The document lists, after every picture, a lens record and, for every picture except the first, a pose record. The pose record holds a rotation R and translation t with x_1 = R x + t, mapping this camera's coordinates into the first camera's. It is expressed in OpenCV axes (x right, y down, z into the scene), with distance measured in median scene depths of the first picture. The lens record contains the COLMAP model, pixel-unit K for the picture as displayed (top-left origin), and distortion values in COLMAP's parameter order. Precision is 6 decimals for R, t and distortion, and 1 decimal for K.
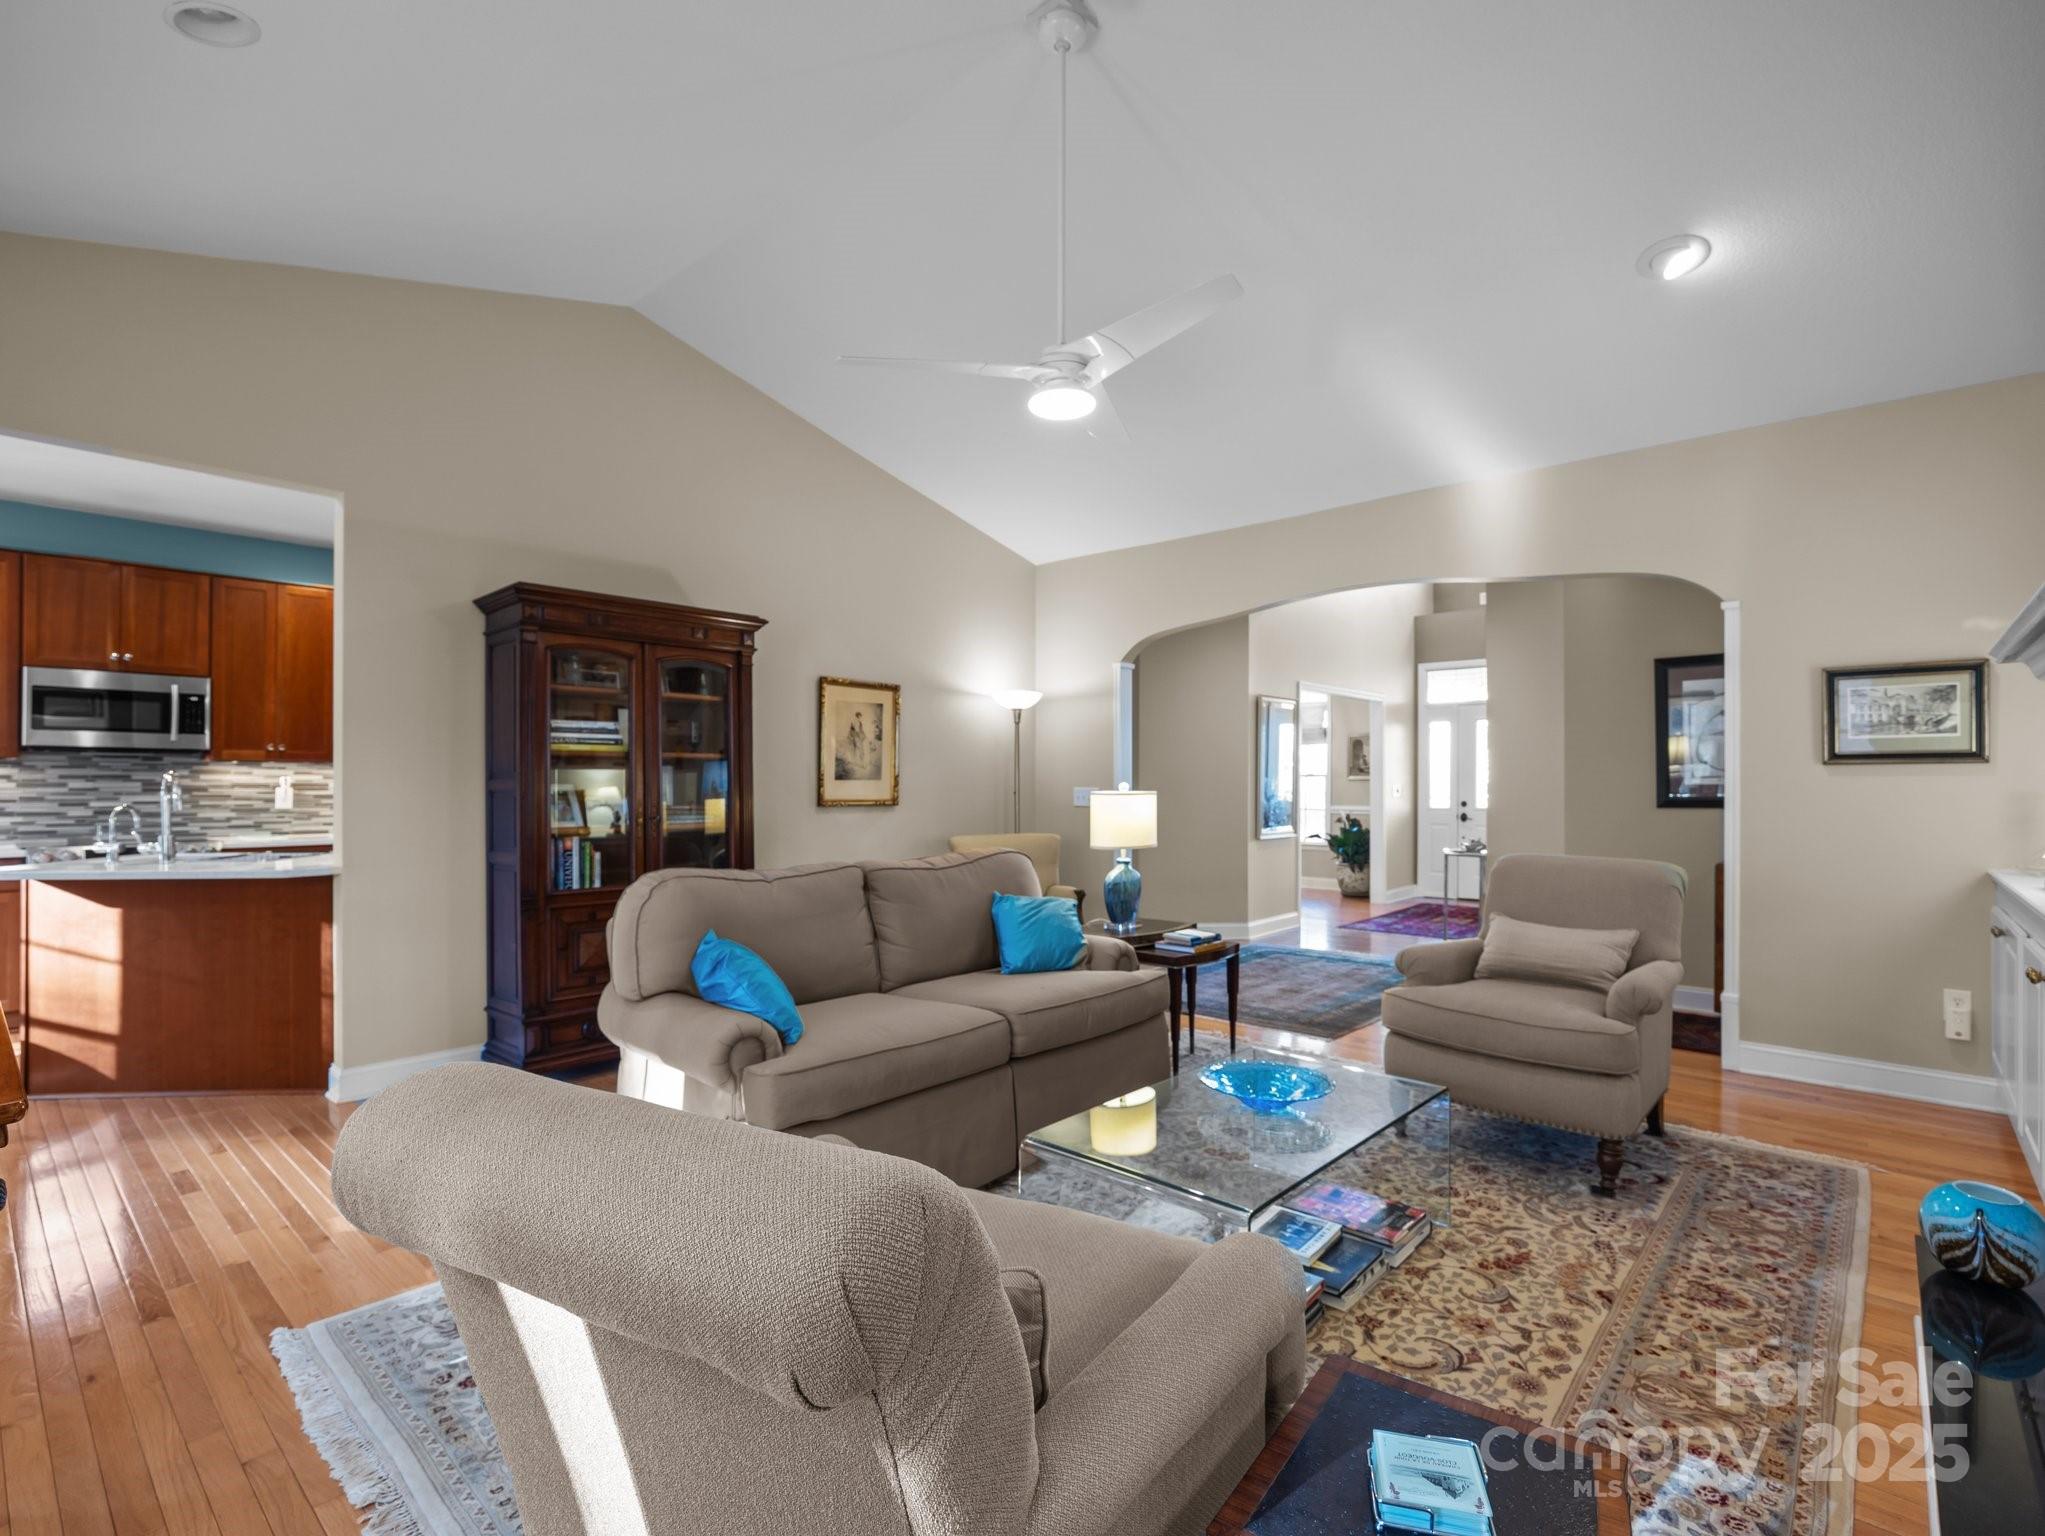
lens RADIAL K [[963.1, 0, 1027.1], [0, 963.1, 778.7], [0, 0, 1]] dist [-0.002443, -0.000574]
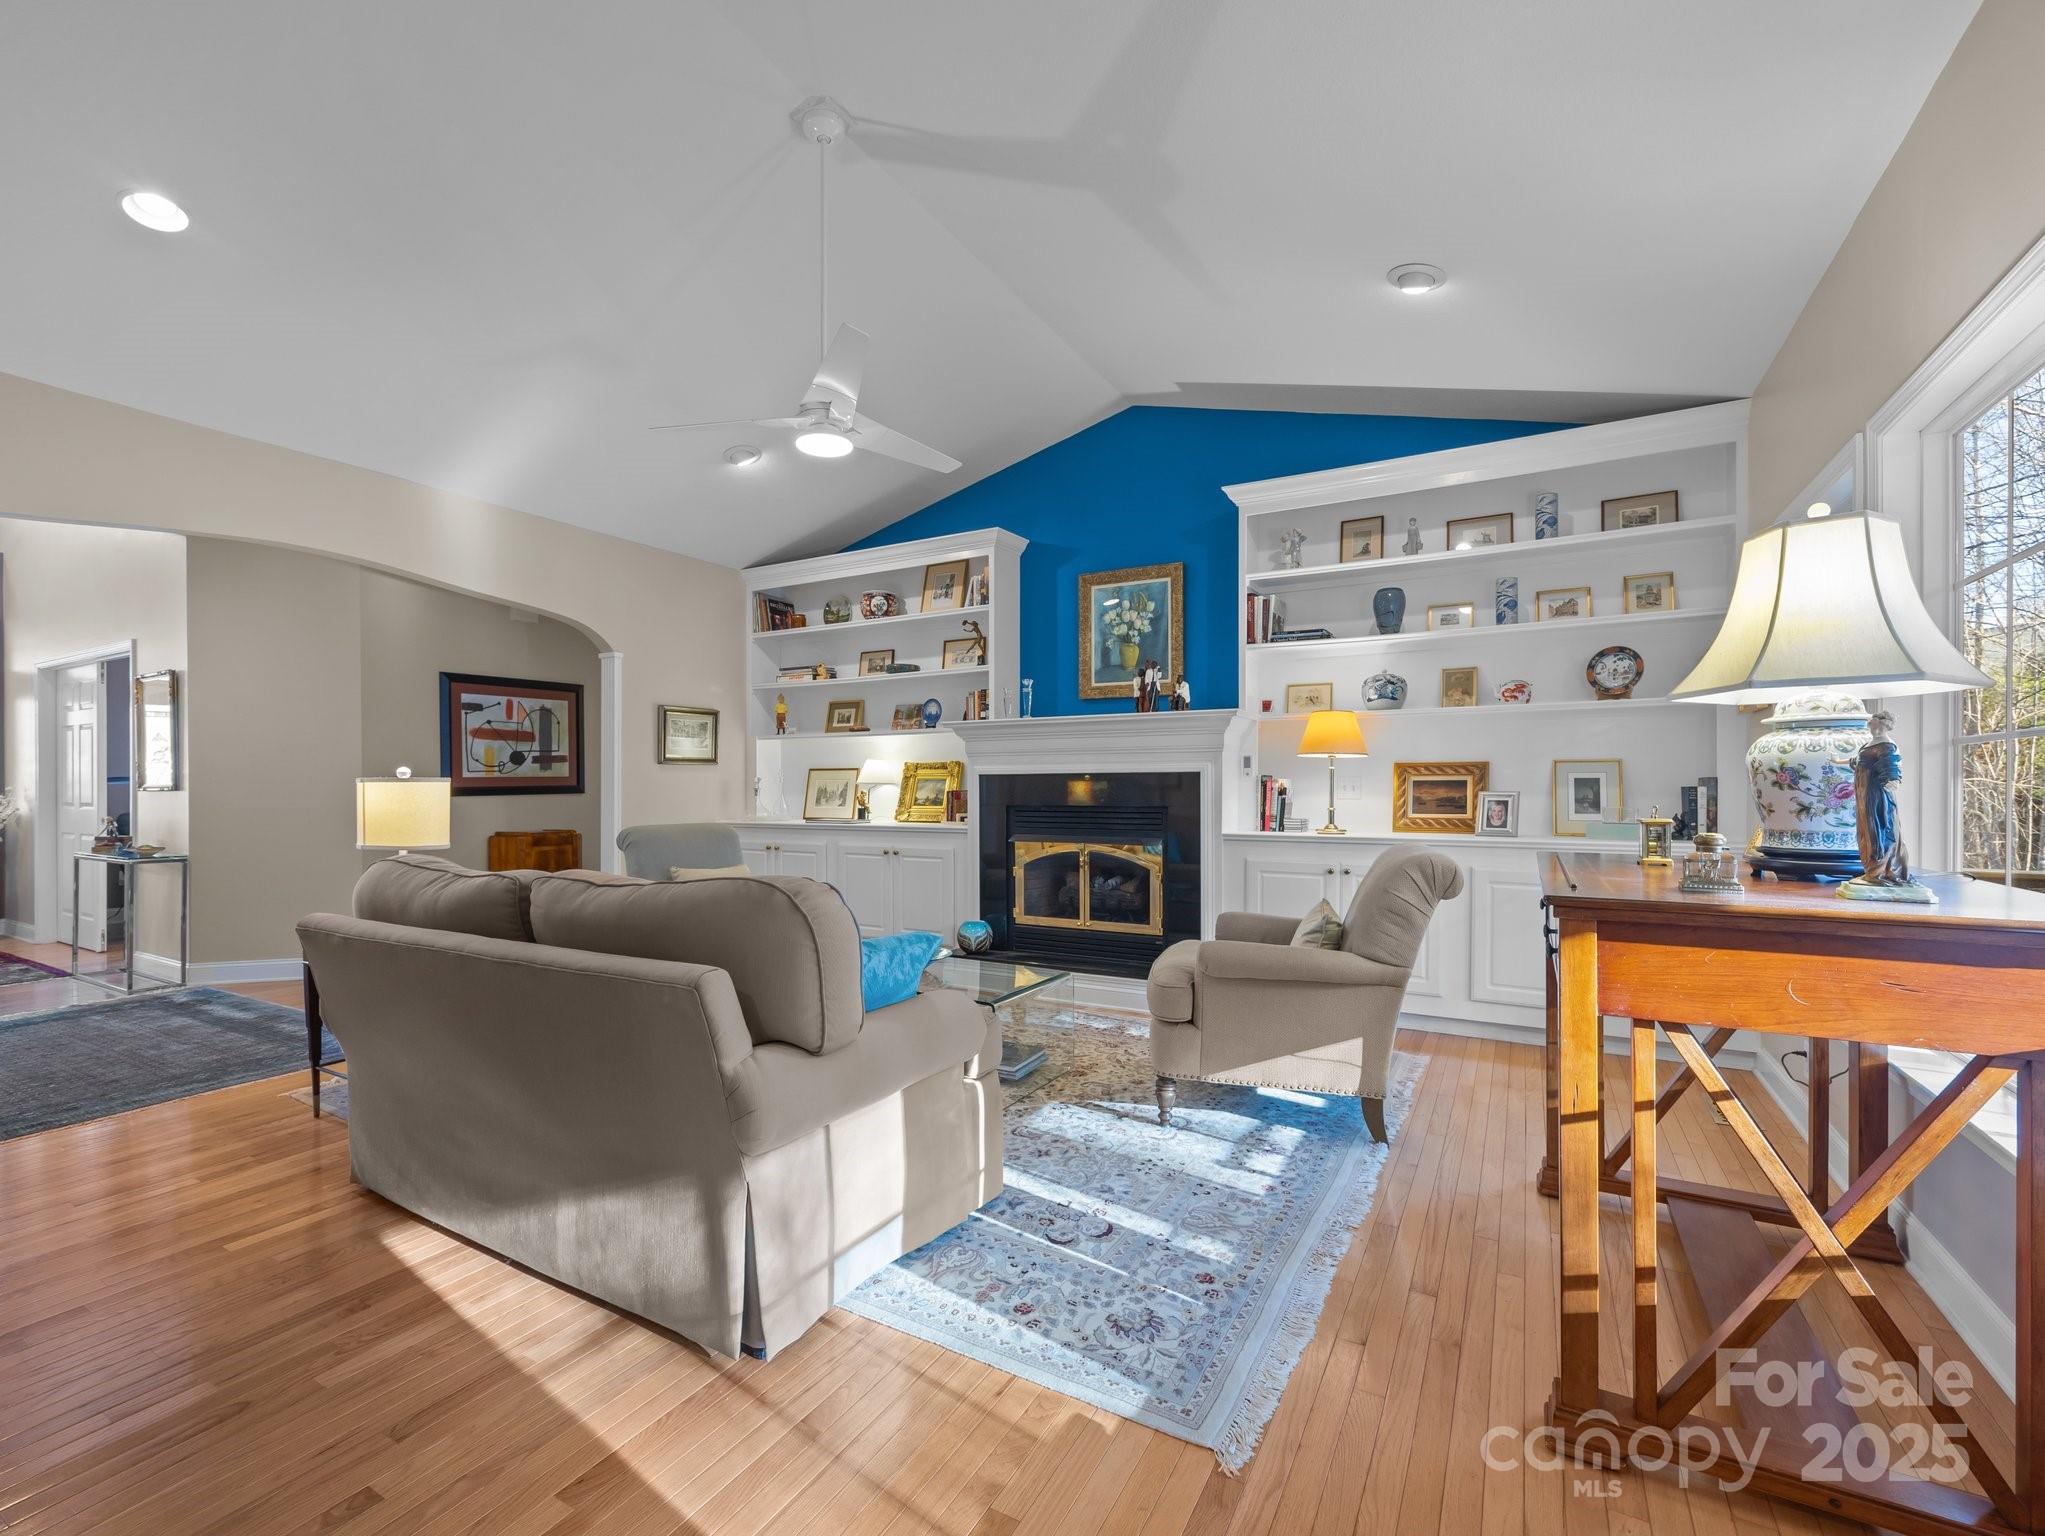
lens RADIAL K [[882.8, 0, 1022.9], [0, 882.8, 765.3], [0, 0, 1]] dist [-0.001543, 0.001416]
pose [[-0.197249, 0.022126, 0.980104, -0.566527], [-0.003067, 0.999726, -0.023186, 0.015489], [-0.980349, -0.007579, -0.197127, 0.511703]]
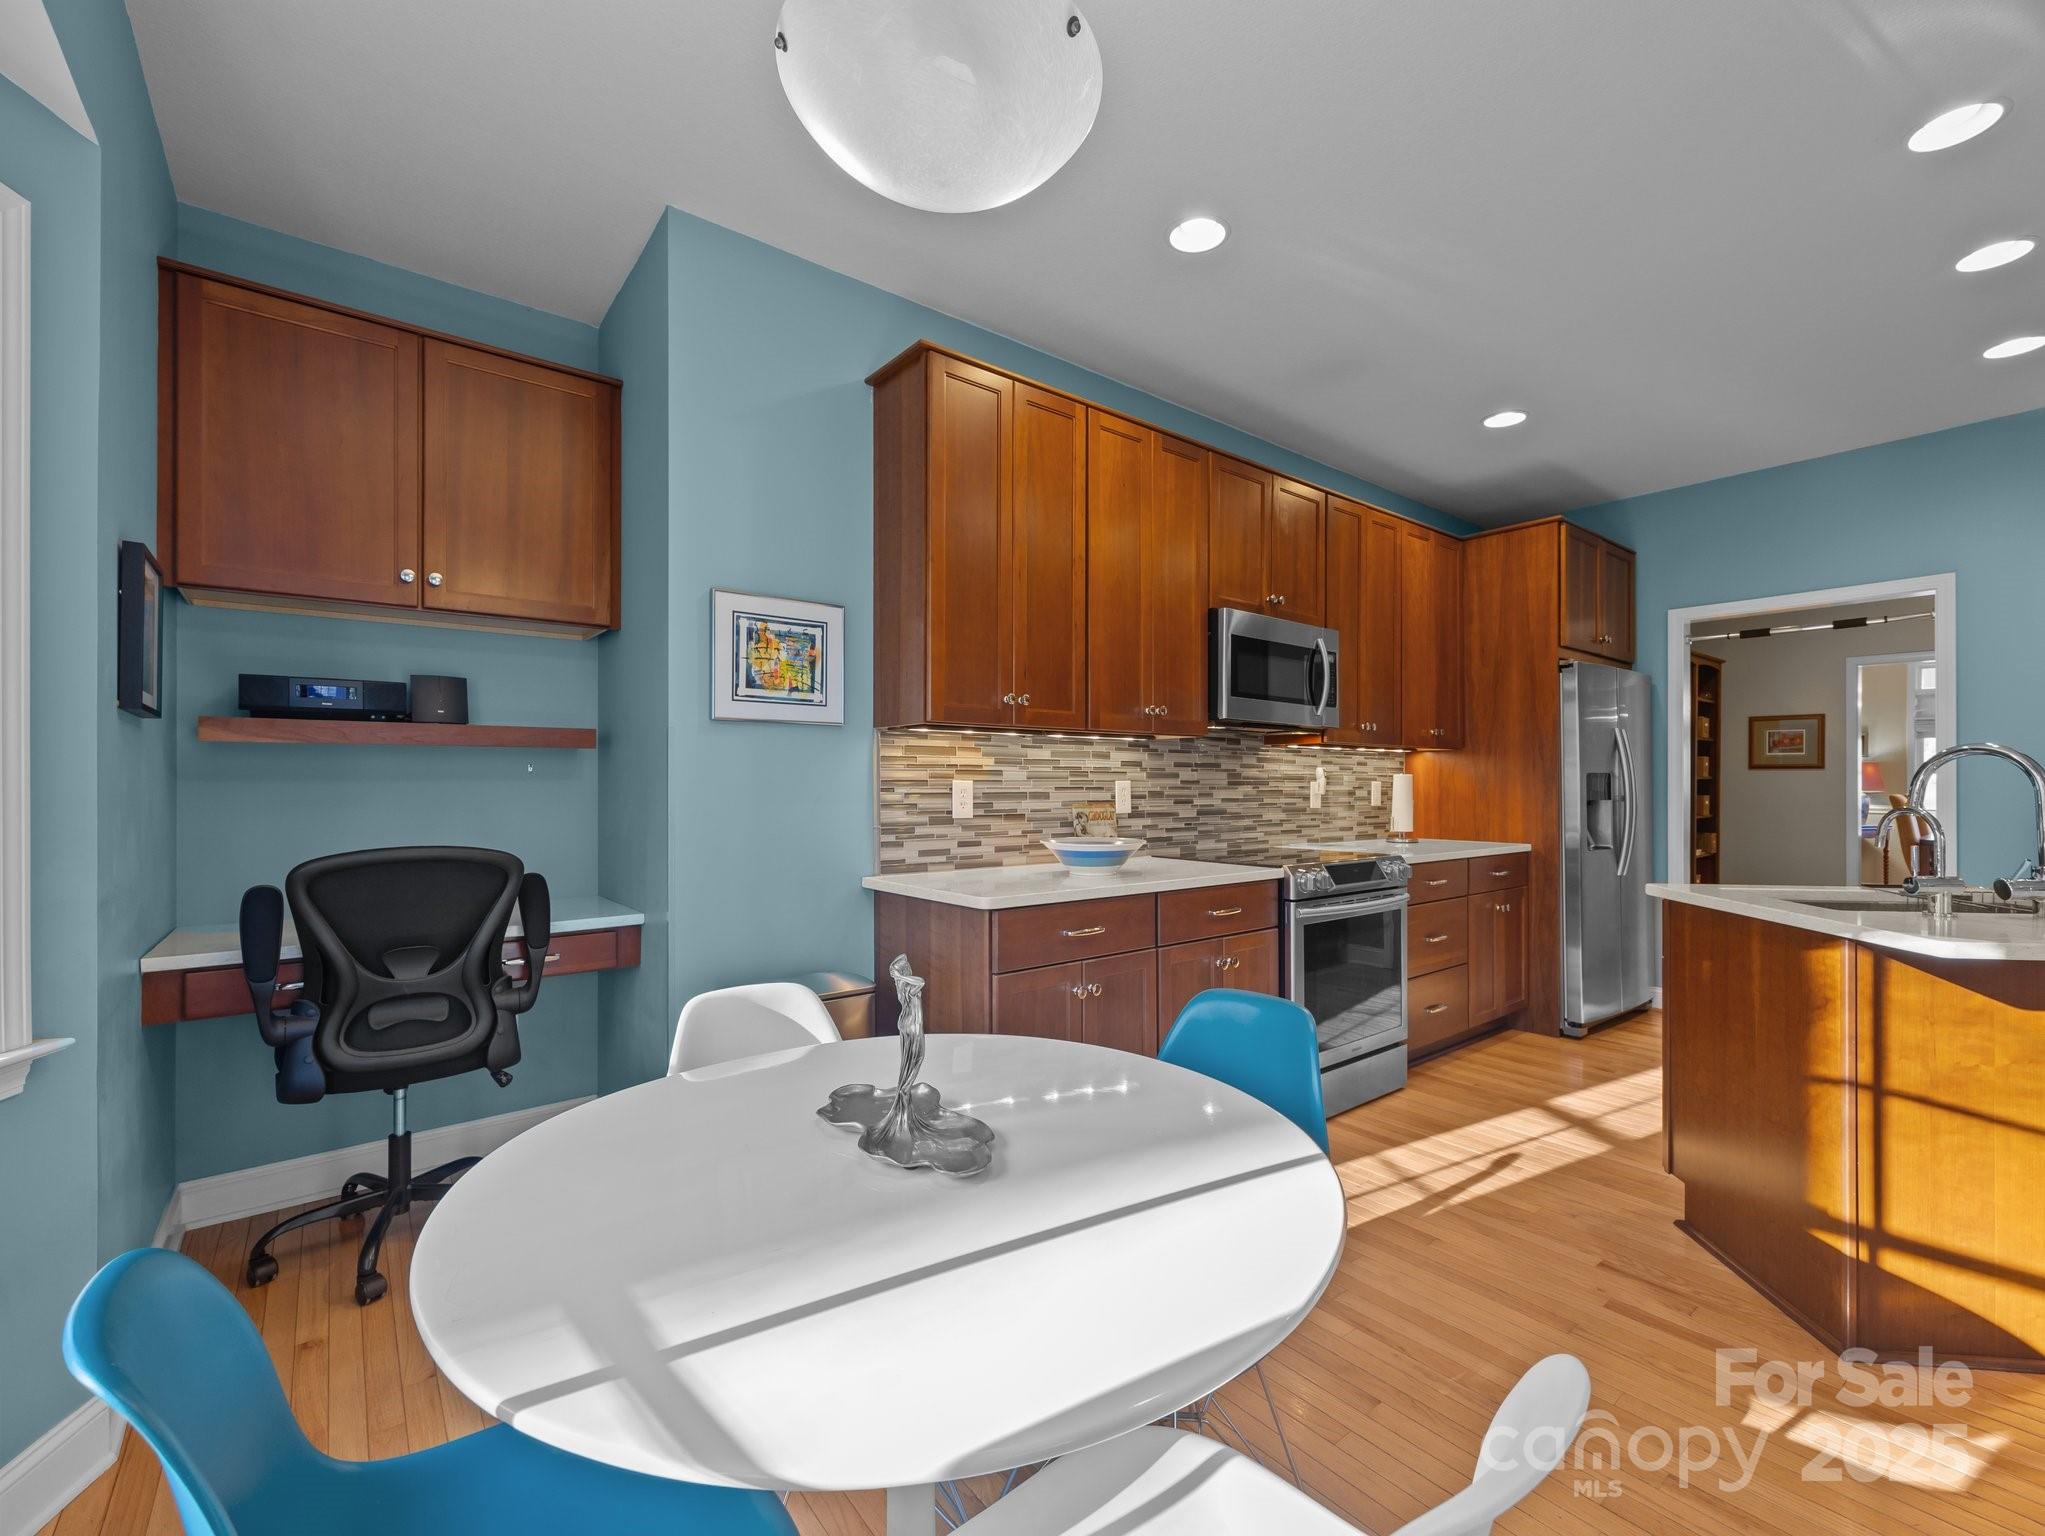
lens RADIAL K [[882.8, 0, 1025.3], [0, 882.8, 778.8], [0, 0, 1]] dist [-0.001543, 0.001416]
pose [[0.983450, 0.002511, -0.181162, -0.980940], [-0.002509, 0.999997, 0.000240, 0.009005], [0.181162, 0.000218, 0.983453, 0.300330]]
